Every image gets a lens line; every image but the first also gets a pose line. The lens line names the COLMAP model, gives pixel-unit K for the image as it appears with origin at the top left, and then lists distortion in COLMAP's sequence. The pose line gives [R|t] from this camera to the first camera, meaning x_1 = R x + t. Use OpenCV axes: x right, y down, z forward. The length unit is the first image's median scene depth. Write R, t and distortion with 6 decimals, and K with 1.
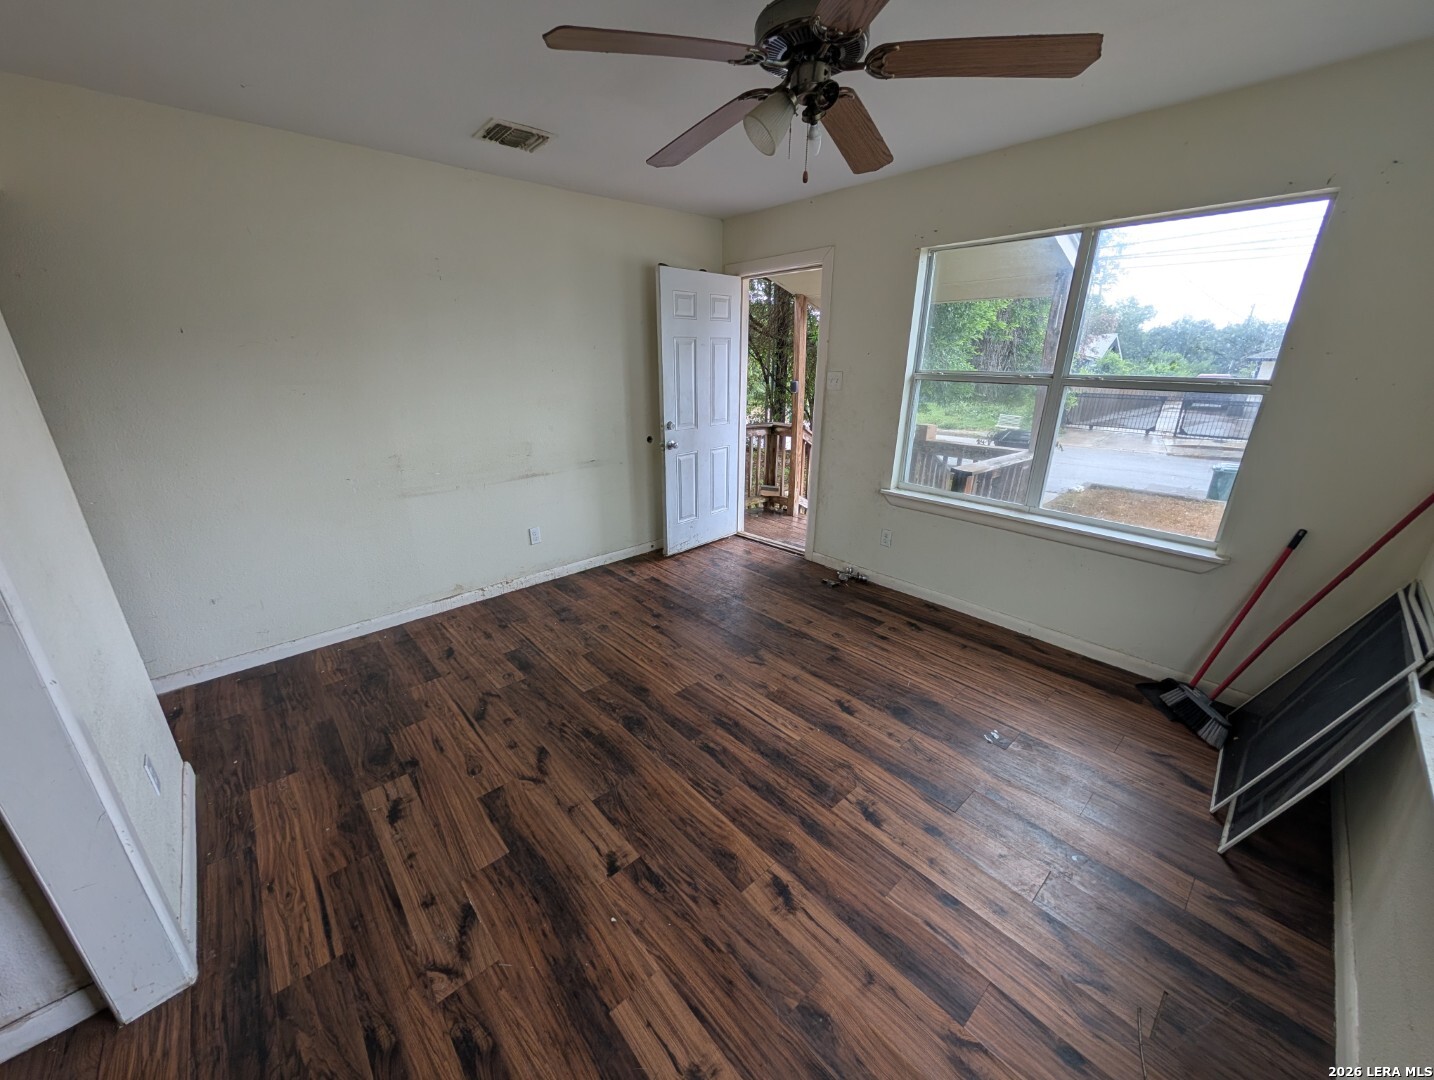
lens RADIAL K [[532.0, 0, 717.0], [0, 532.0, 540.0], [0, 0, 1]] dist [-0.002327, 0.000033]
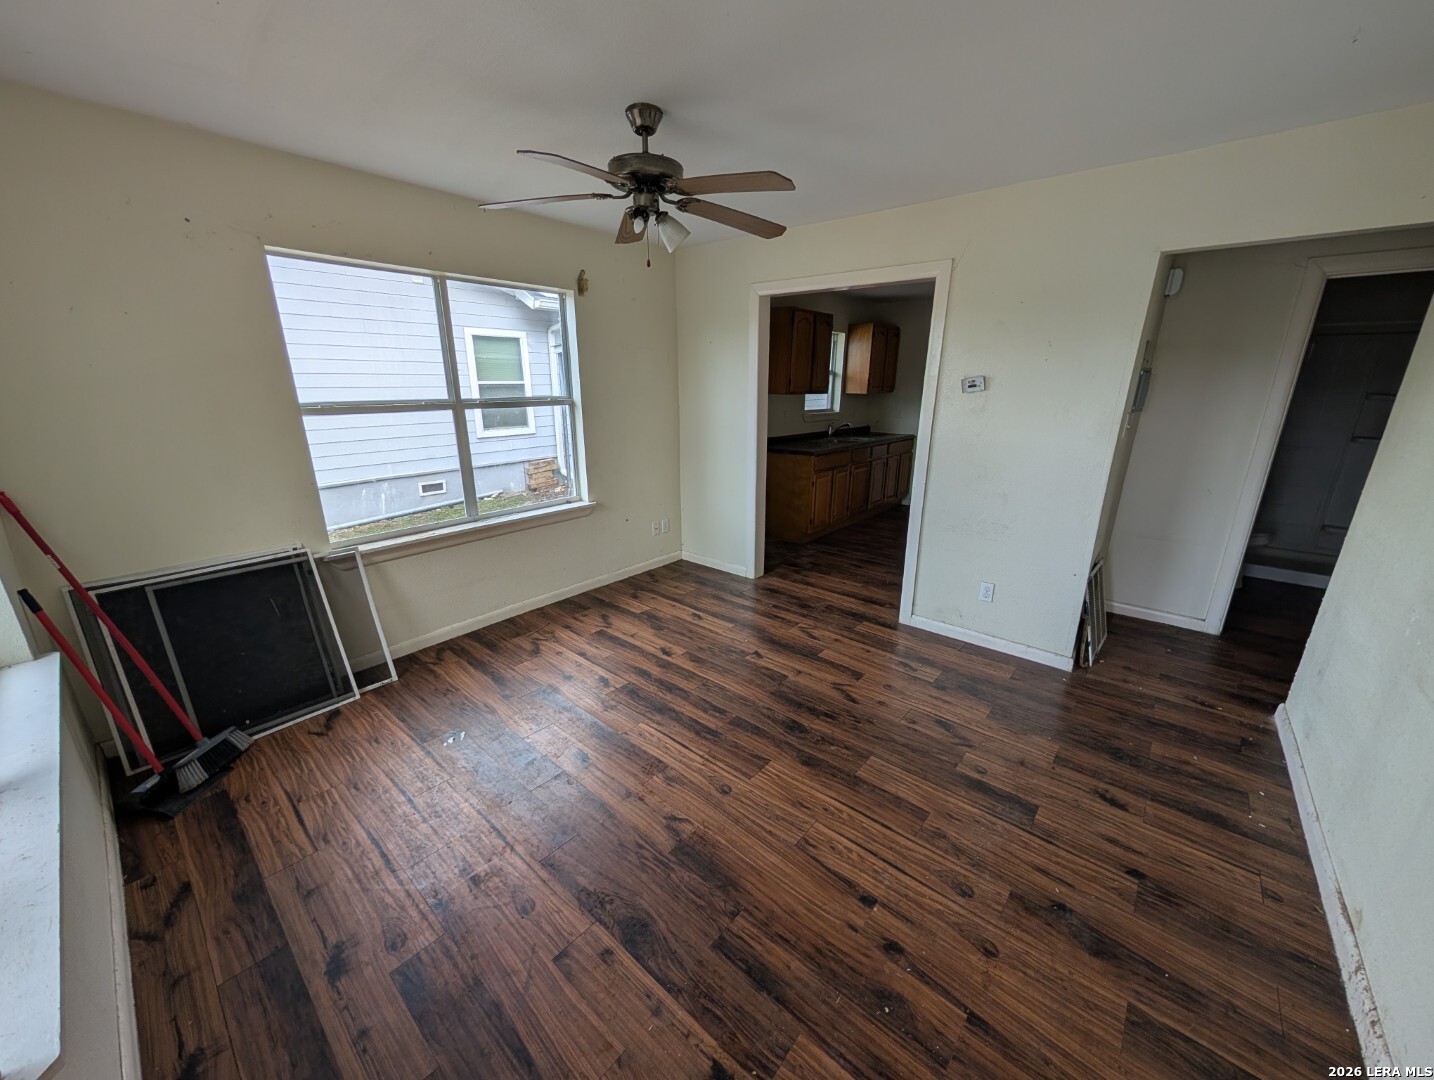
lens RADIAL K [[532.0, 0, 717.0], [0, 532.0, 540.0], [0, 0, 1]] dist [-0.002327, 0.000033]
pose [[-0.991350, 0.036447, -0.126081, 0.122546], [-0.045637, 0.804983, 0.591540, -0.604801], [0.123053, 0.592177, -0.796357, 1.693001]]
